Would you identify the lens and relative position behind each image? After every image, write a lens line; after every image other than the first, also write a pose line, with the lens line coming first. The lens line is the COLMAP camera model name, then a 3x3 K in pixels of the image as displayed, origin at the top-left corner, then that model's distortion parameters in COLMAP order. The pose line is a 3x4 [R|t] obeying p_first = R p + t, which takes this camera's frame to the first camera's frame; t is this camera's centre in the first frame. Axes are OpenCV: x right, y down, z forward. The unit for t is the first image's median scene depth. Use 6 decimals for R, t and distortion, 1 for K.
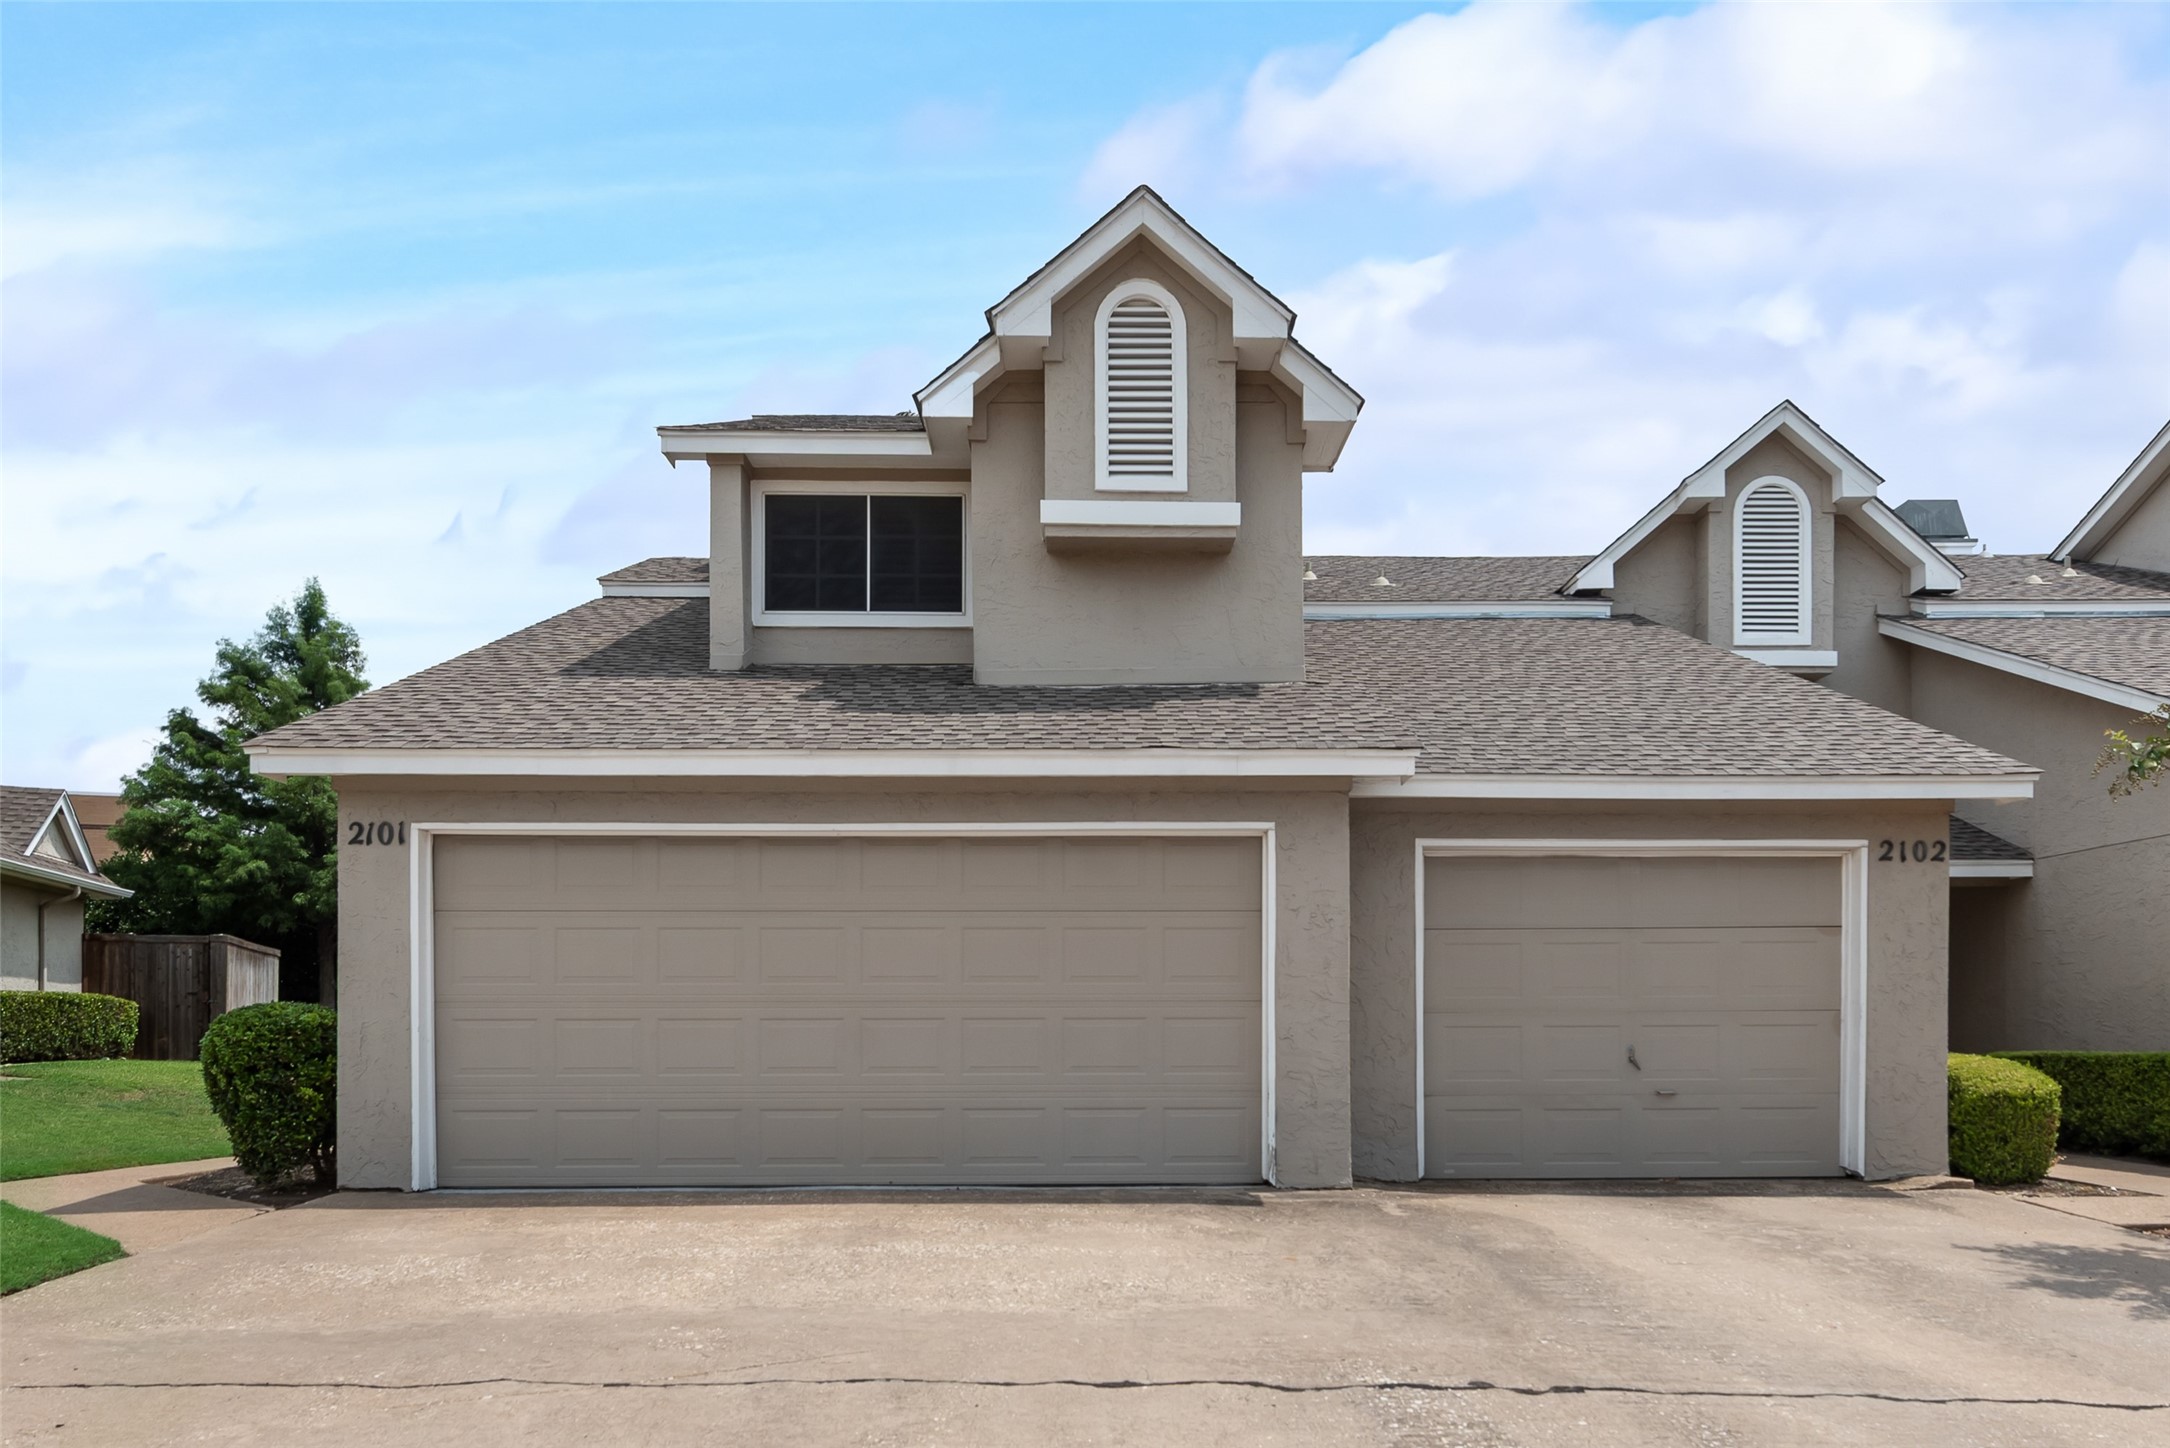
lens RADIAL K [[840.2, 0, 1087.7], [0, 840.2, 732.1], [0, 0, 1]] dist [0.003912, -0.000281]
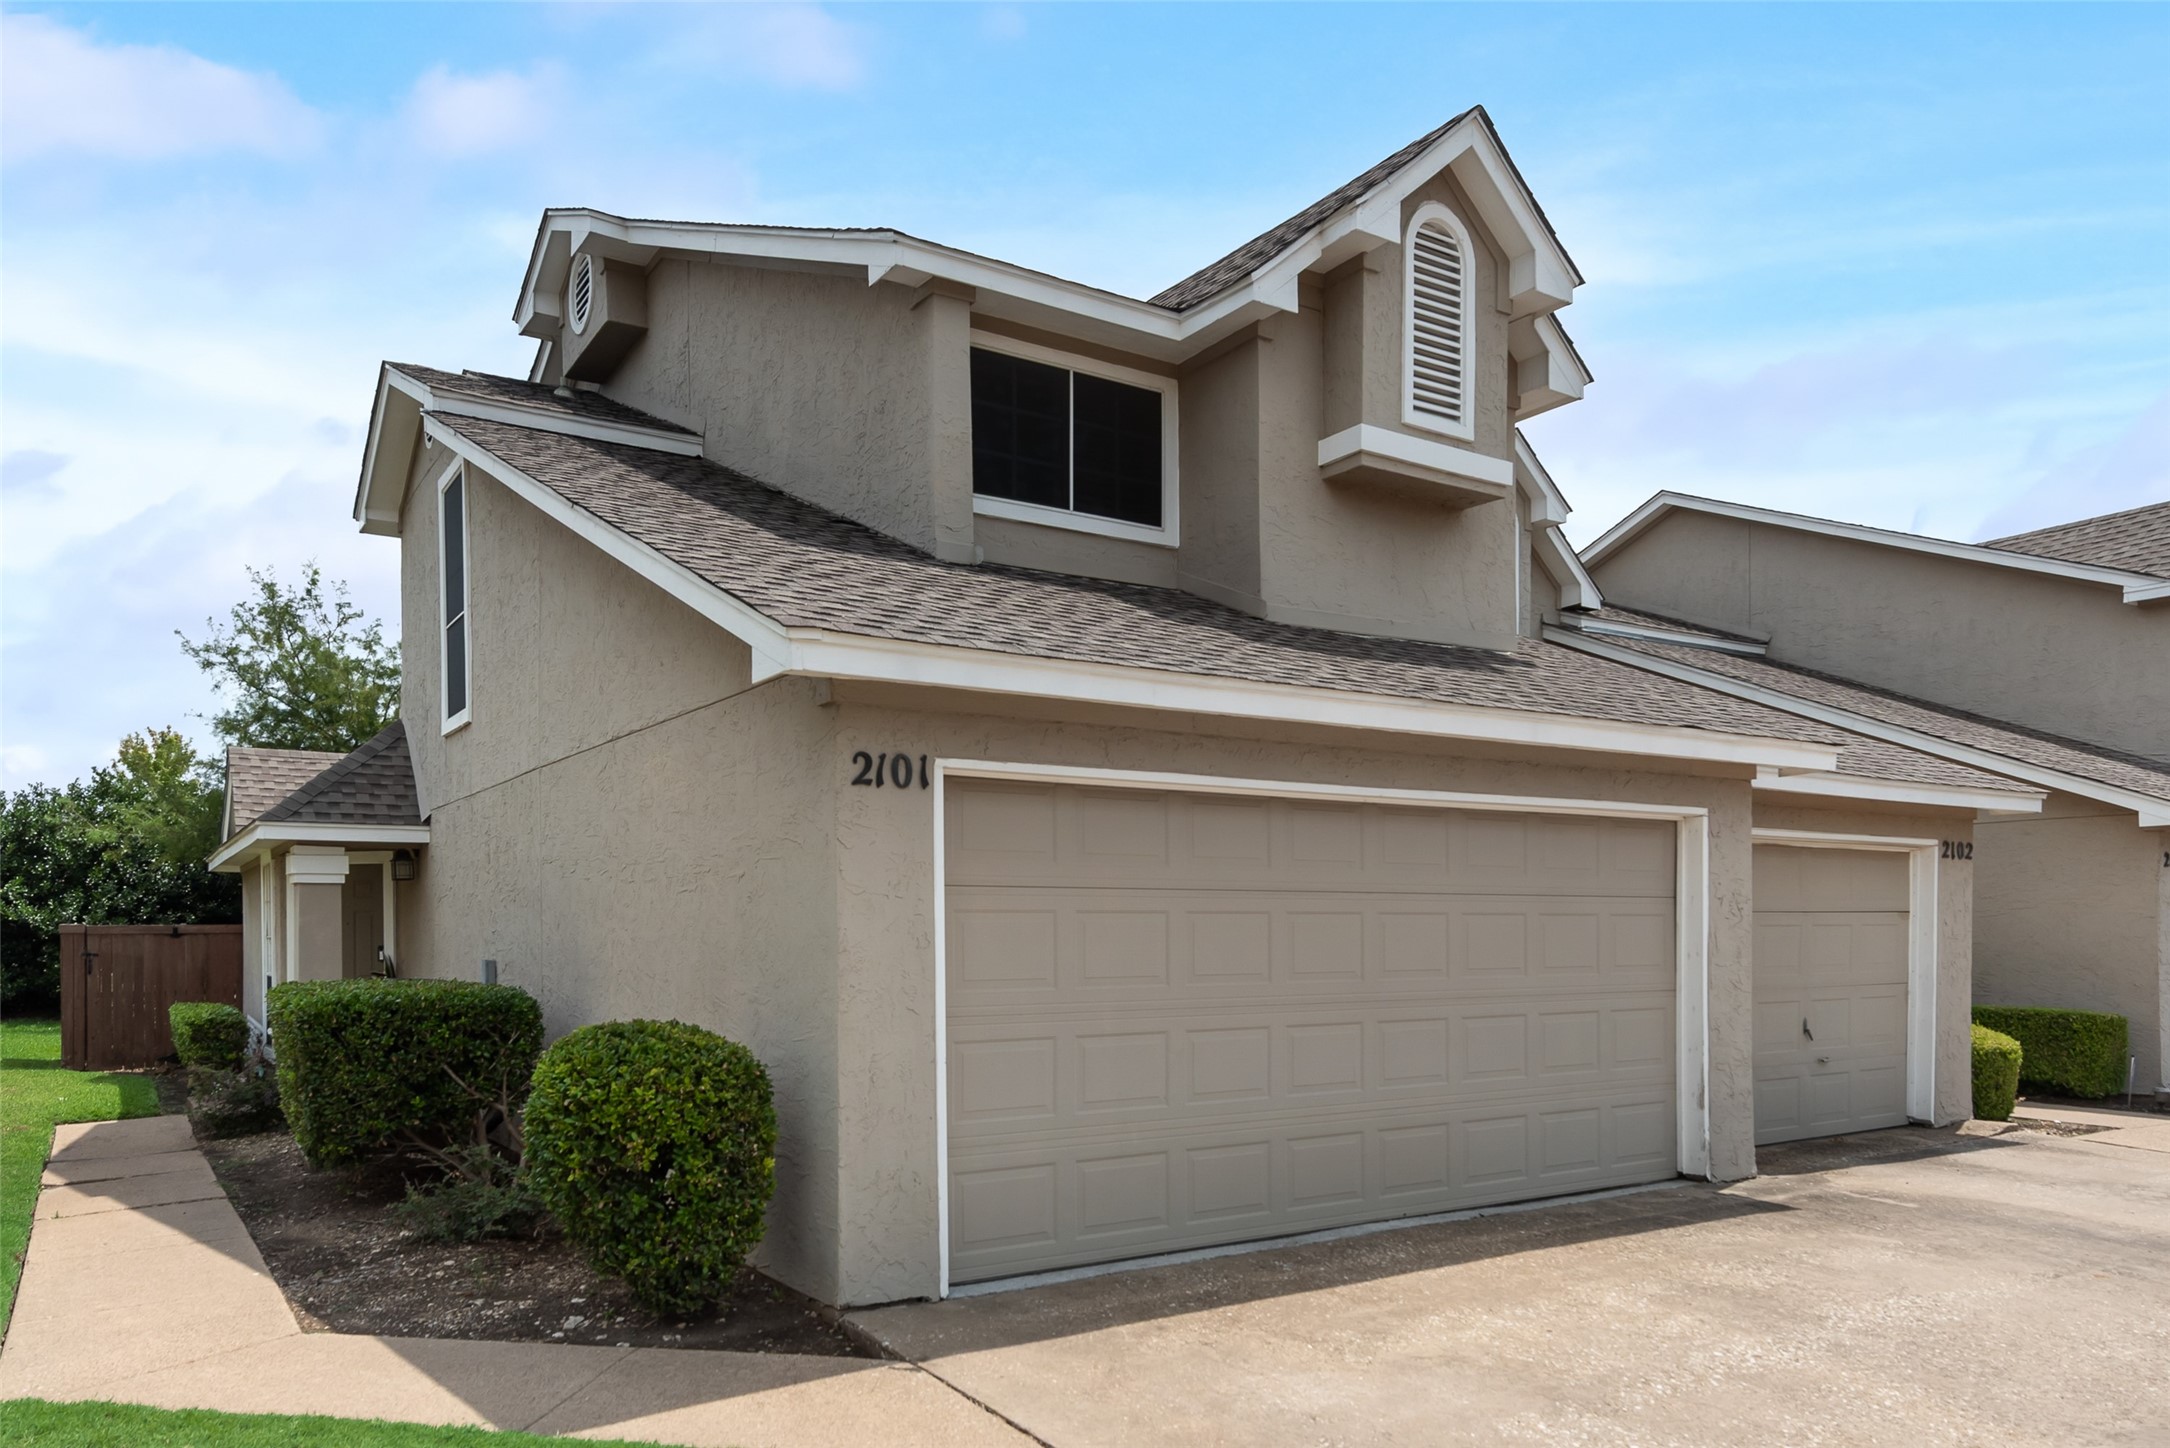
lens RADIAL K [[889.8, 0, 1082.8], [0, 889.8, 680.1], [0, 0, 1]] dist [-0.014454, 0.019287]
pose [[0.944055, 0.094399, 0.315990, -0.630956], [-0.100763, 0.994903, 0.003822, 0.021377], [-0.314019, -0.035448, 0.948755, 0.196763]]
